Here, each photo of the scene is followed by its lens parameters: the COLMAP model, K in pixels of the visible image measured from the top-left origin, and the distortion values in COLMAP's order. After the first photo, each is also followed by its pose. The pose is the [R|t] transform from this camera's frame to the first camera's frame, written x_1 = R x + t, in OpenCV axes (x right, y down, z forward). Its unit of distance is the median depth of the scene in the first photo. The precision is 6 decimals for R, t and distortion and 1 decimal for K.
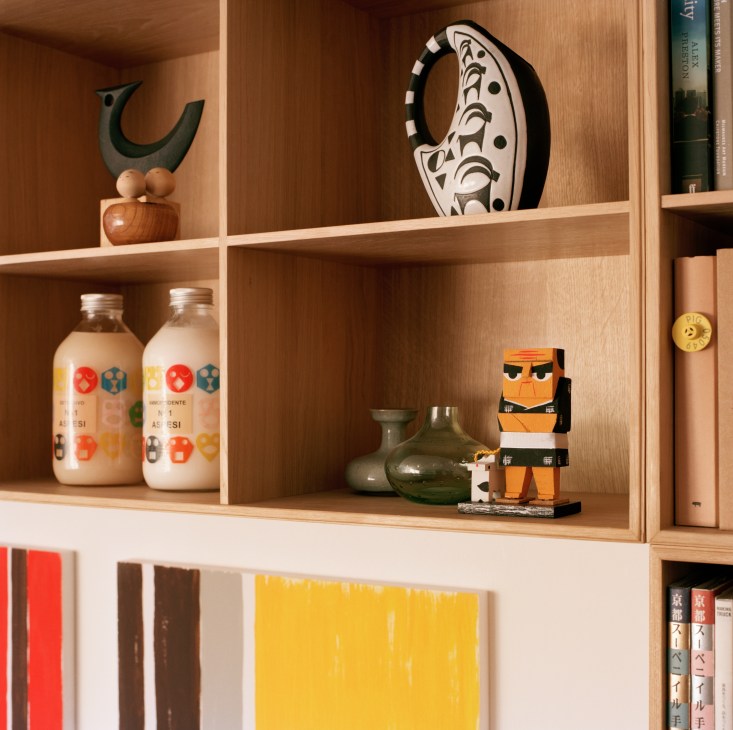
lens RADIAL K [[1143.8, 0, 366.5], [0, 1143.8, 365.0], [0, 0, 1]] dist [0.001697, 0.016539]
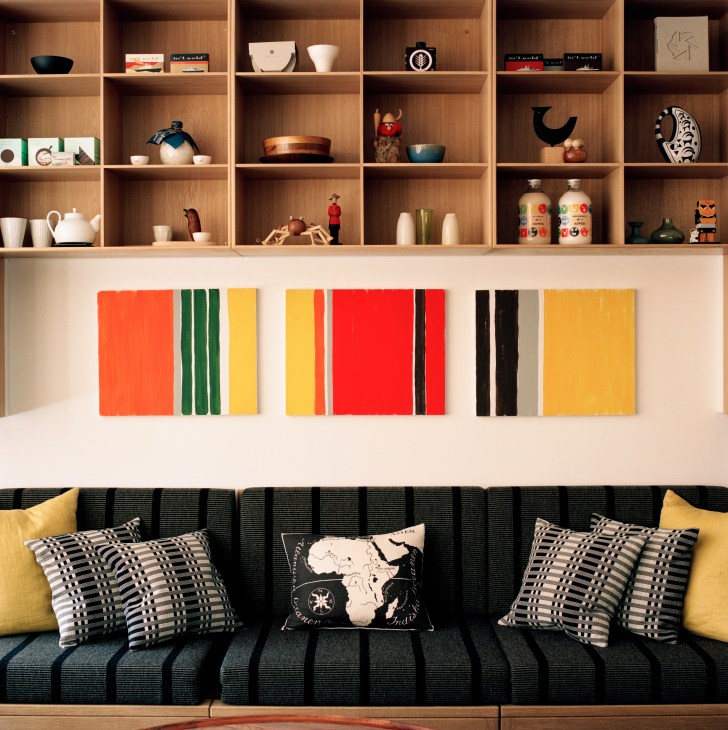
lens RADIAL K [[1139.1, 0, 364.0], [0, 1139.1, 365.0], [0, 0, 1]] dist [0.001697, 0.016539]
pose [[0.848637, -0.005122, 0.528951, -2.478614], [-0.008524, 0.999691, 0.023355, 0.396736], [-0.528907, -0.024329, 0.848331, -1.400357]]
